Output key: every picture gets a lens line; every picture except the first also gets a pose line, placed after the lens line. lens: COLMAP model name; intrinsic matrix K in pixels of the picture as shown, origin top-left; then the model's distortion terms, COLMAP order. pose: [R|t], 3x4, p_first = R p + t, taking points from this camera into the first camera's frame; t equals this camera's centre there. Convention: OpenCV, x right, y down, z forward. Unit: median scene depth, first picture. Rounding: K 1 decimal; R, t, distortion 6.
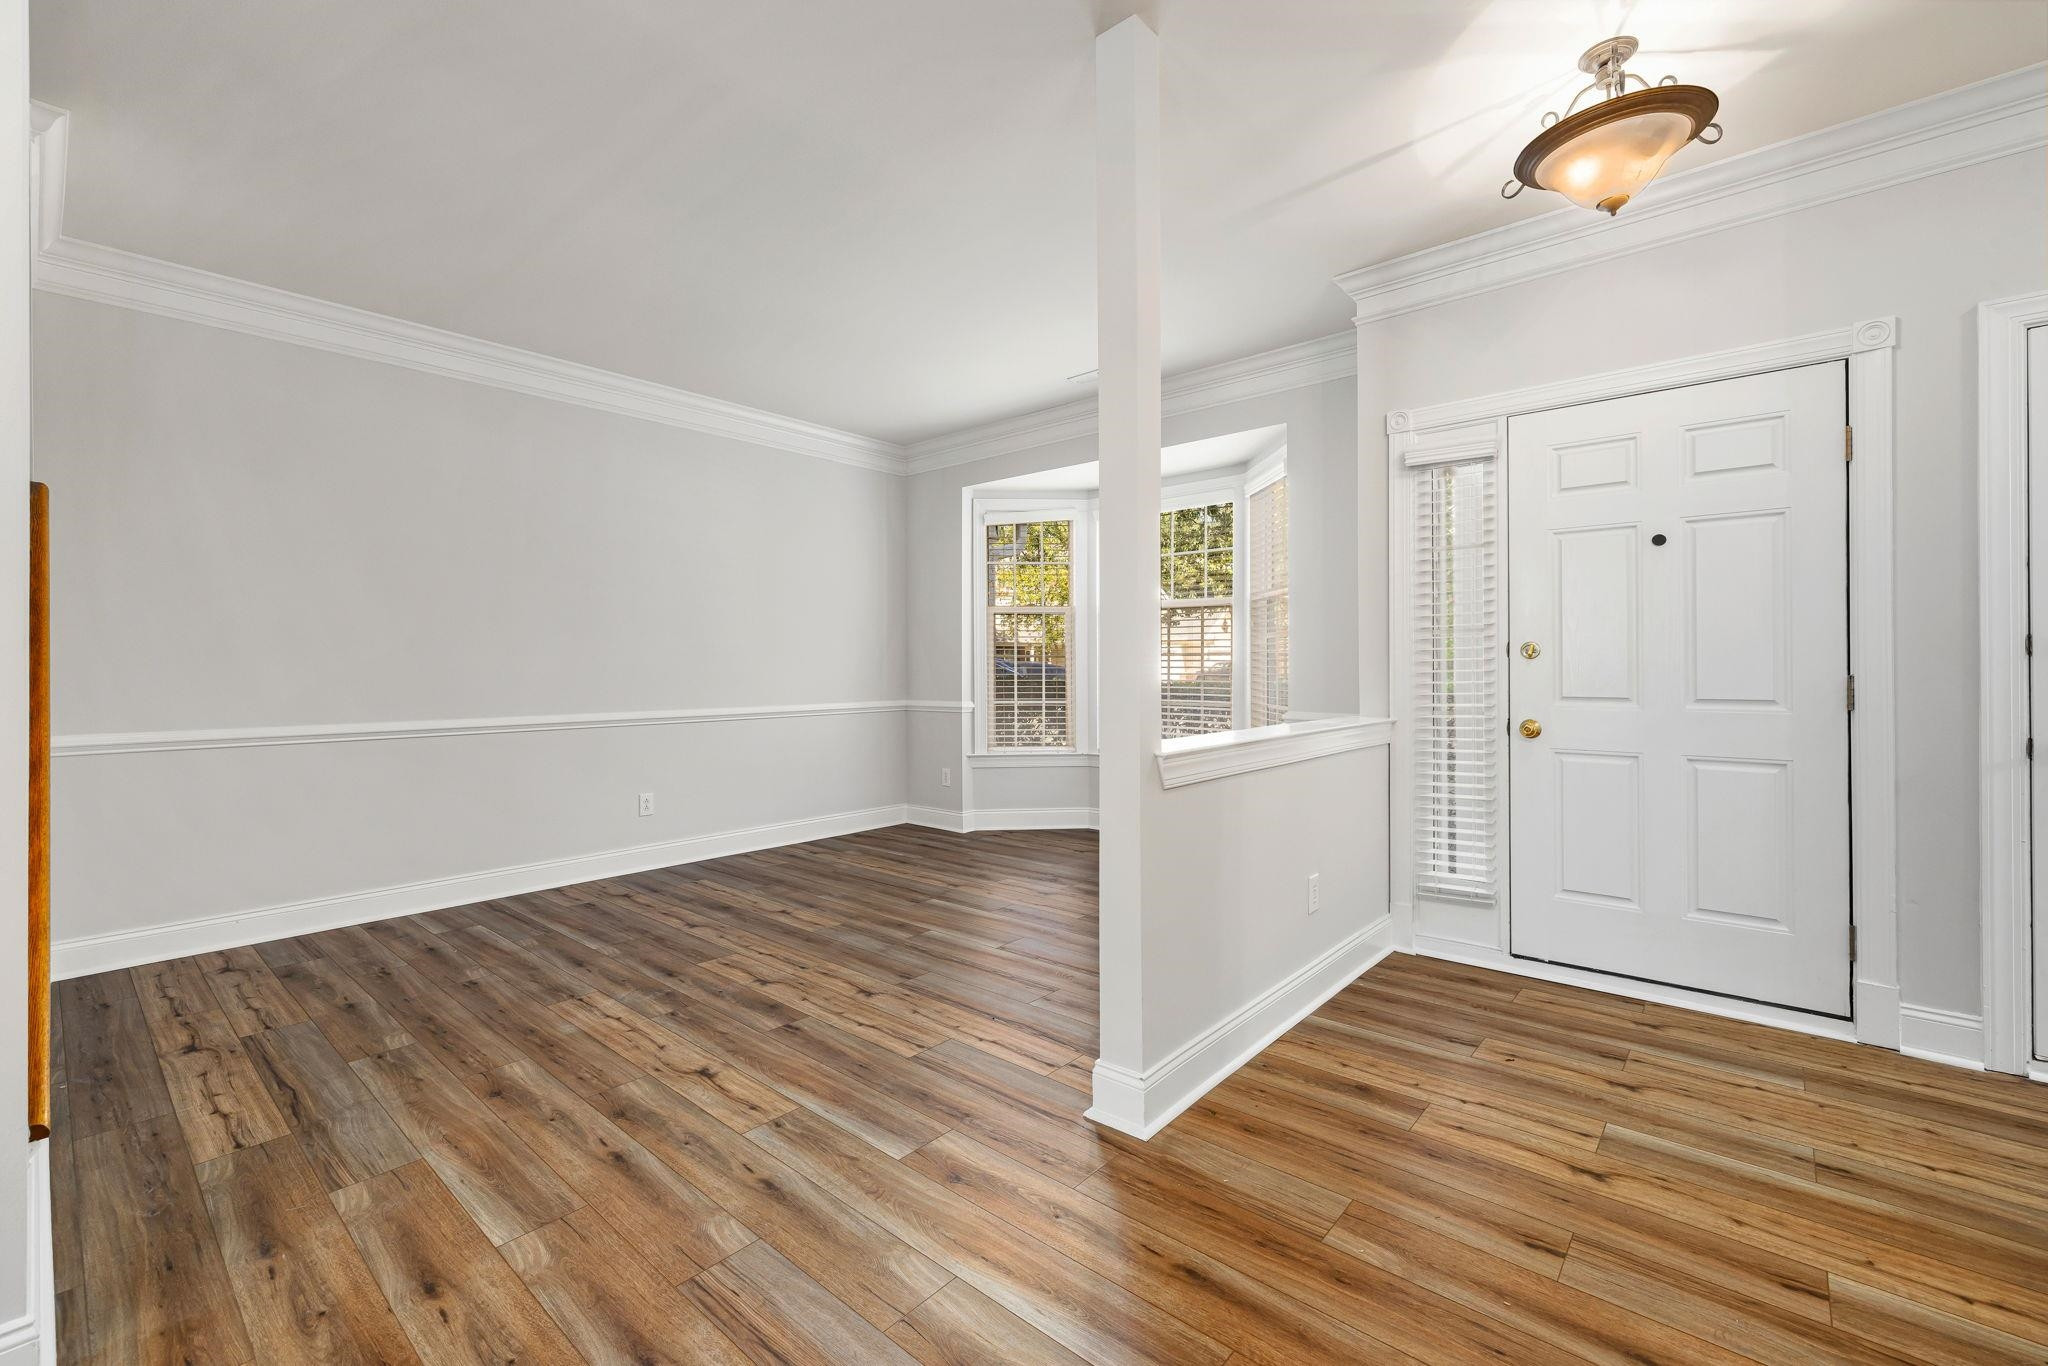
lens RADIAL K [[863.5, 0, 1019.5], [0, 863.5, 663.4], [0, 0, 1]] dist [-0.001182, -0.000112]
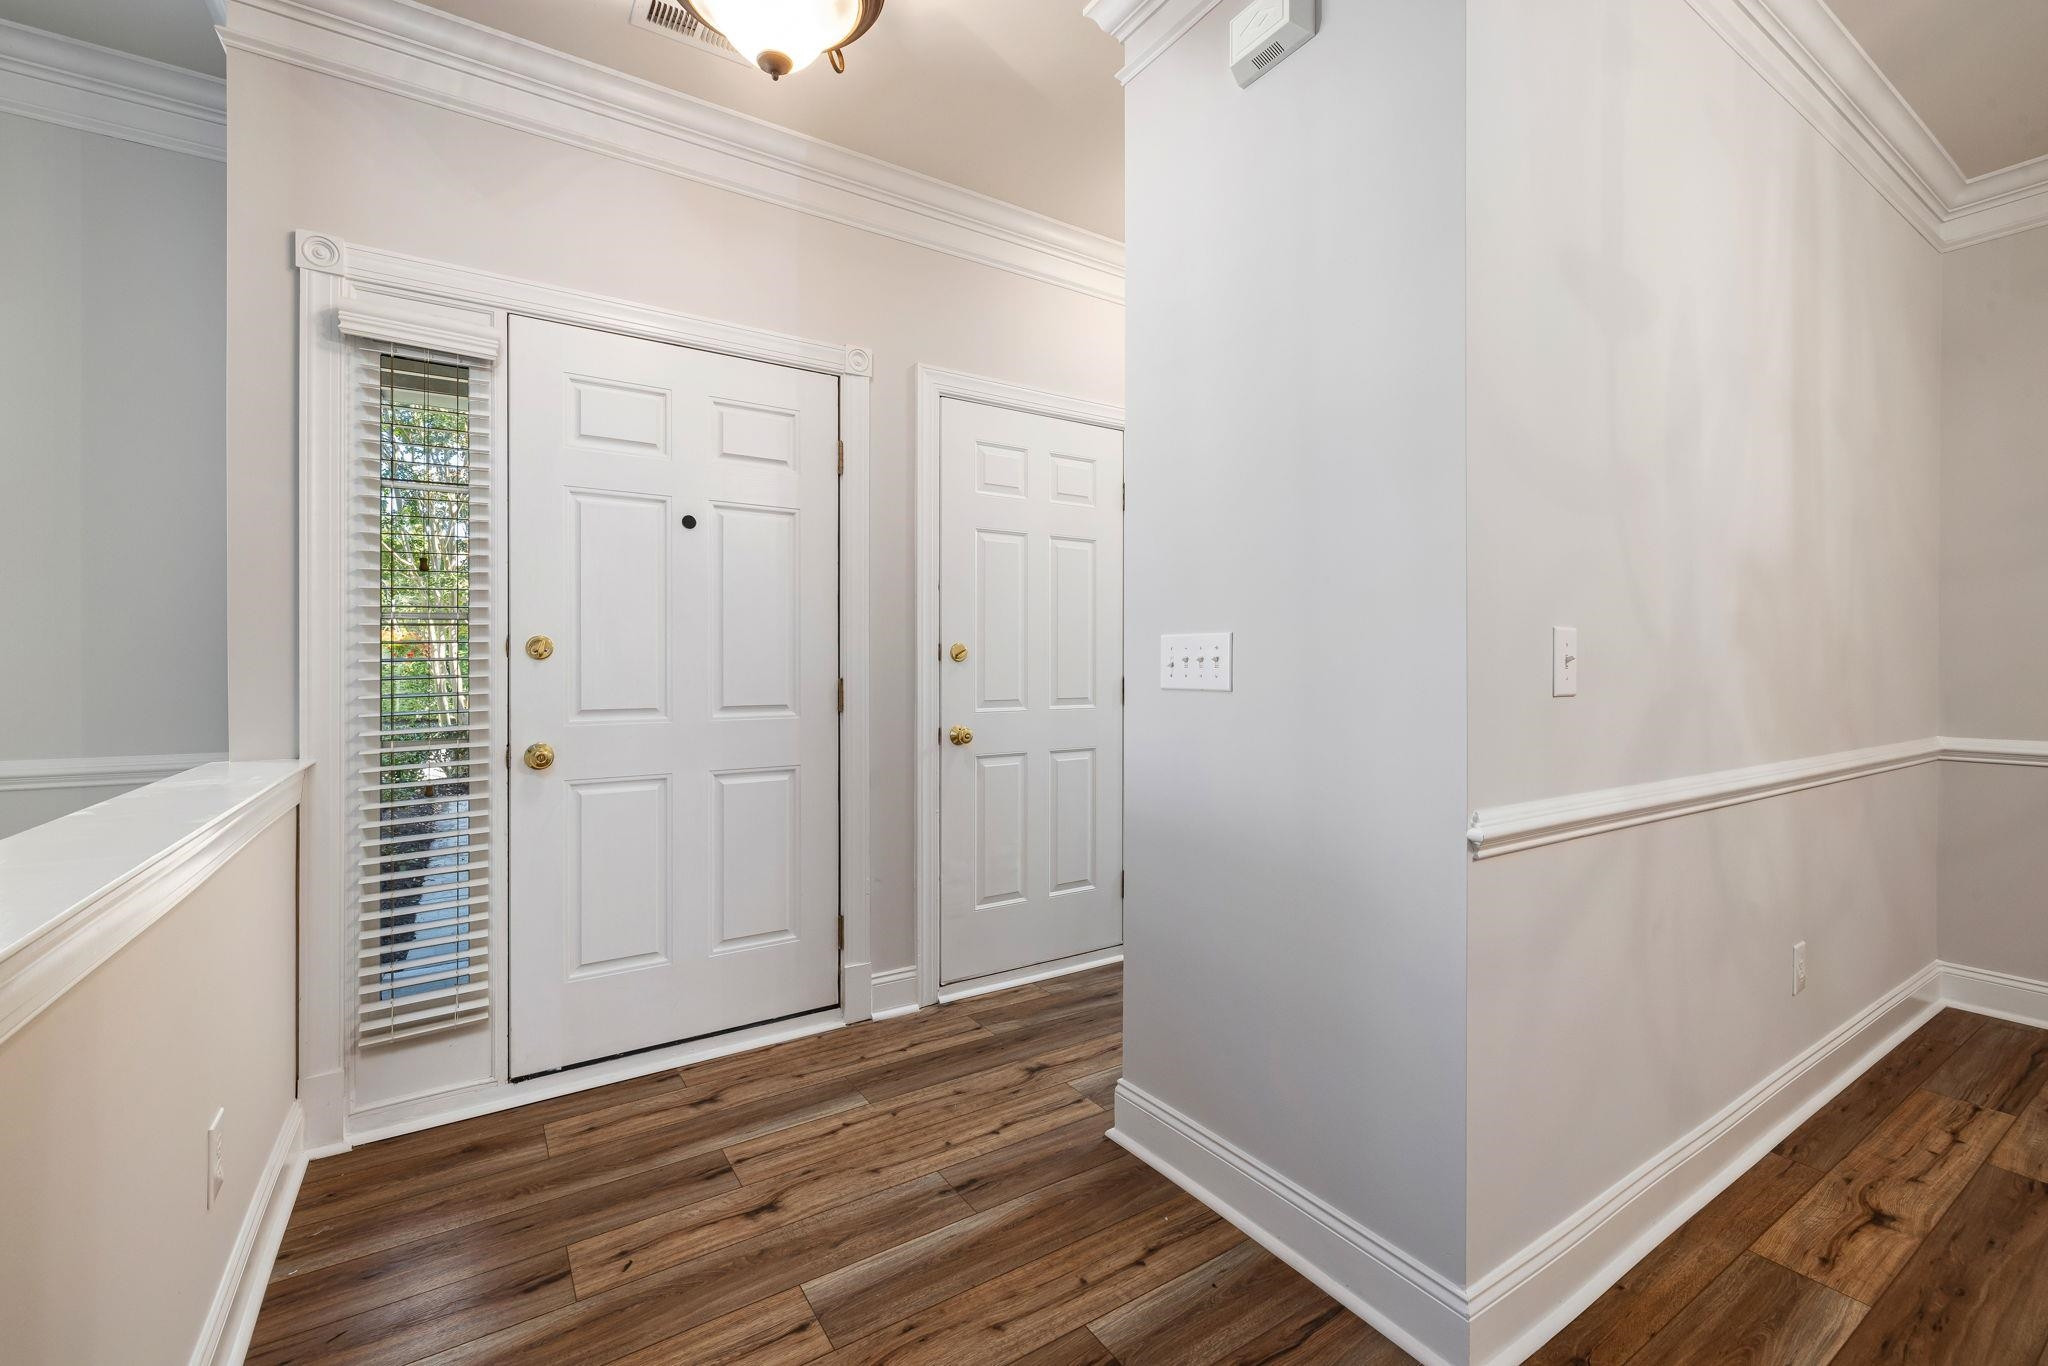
lens RADIAL K [[863.5, 0, 1019.5], [0, 863.5, 663.4], [0, 0, 1]] dist [-0.001182, -0.000112]
pose [[0.279355, 0.002929, 0.960183, 0.013150], [-0.005271, 0.999985, -0.001517, -0.003765], [-0.960173, -0.004638, 0.279366, 0.497277]]
